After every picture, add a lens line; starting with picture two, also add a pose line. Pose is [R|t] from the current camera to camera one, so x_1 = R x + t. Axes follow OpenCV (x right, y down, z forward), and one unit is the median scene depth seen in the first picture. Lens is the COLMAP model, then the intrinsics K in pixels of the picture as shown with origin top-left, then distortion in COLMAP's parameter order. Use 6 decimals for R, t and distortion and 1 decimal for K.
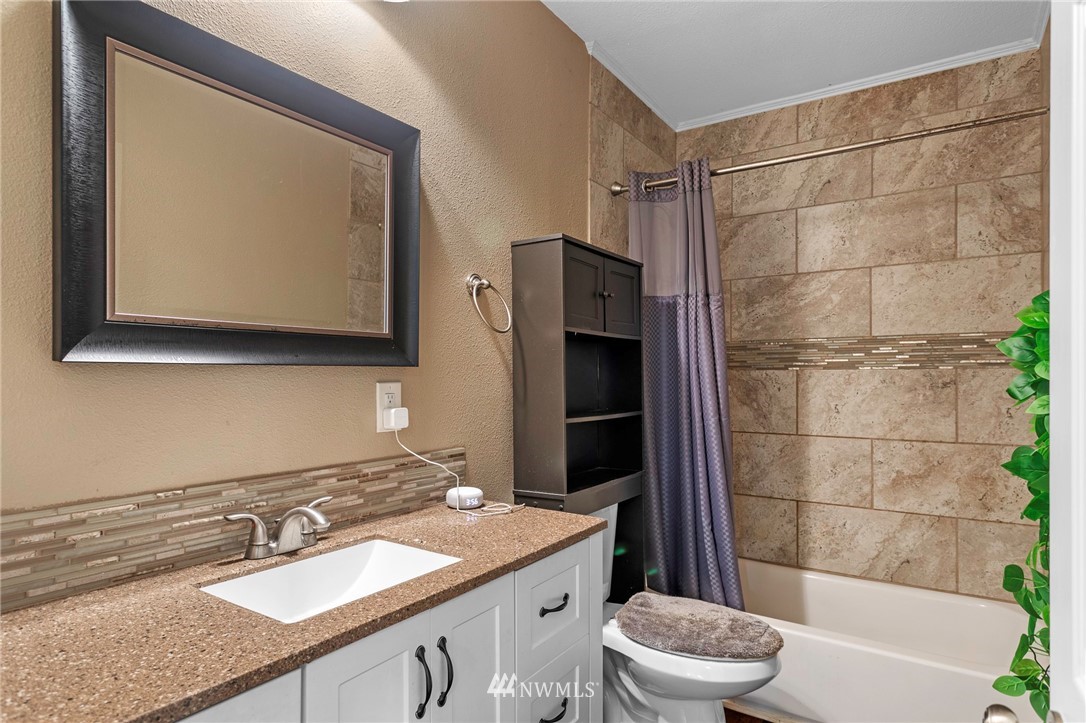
lens RADIAL K [[615.7, 0, 543.4], [0, 615.7, 369.8], [0, 0, 1]] dist [-0.002457, -0.000161]
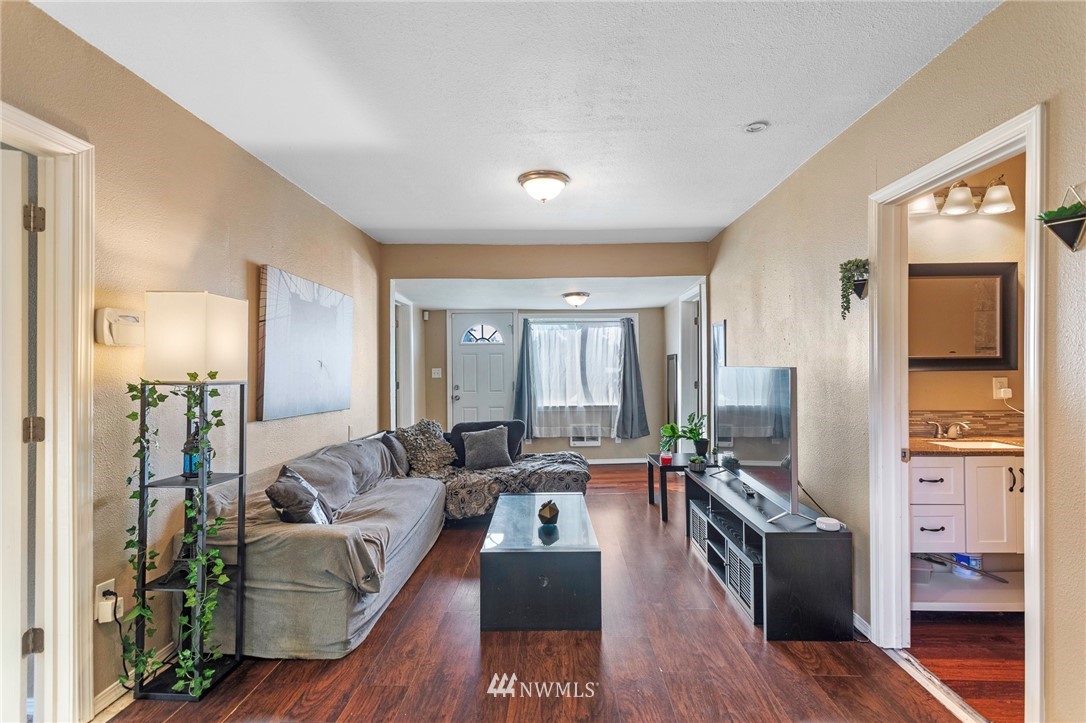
lens RADIAL K [[519.3, 0, 540.7], [0, 519.3, 370.7], [0, 0, 1]] dist [0.004133, 0.001586]
pose [[0.545205, 0.001594, -0.838301, 0.461032], [0.011770, 0.999885, 0.009556, -0.044028], [0.838220, -0.015077, 0.545124, -1.549344]]
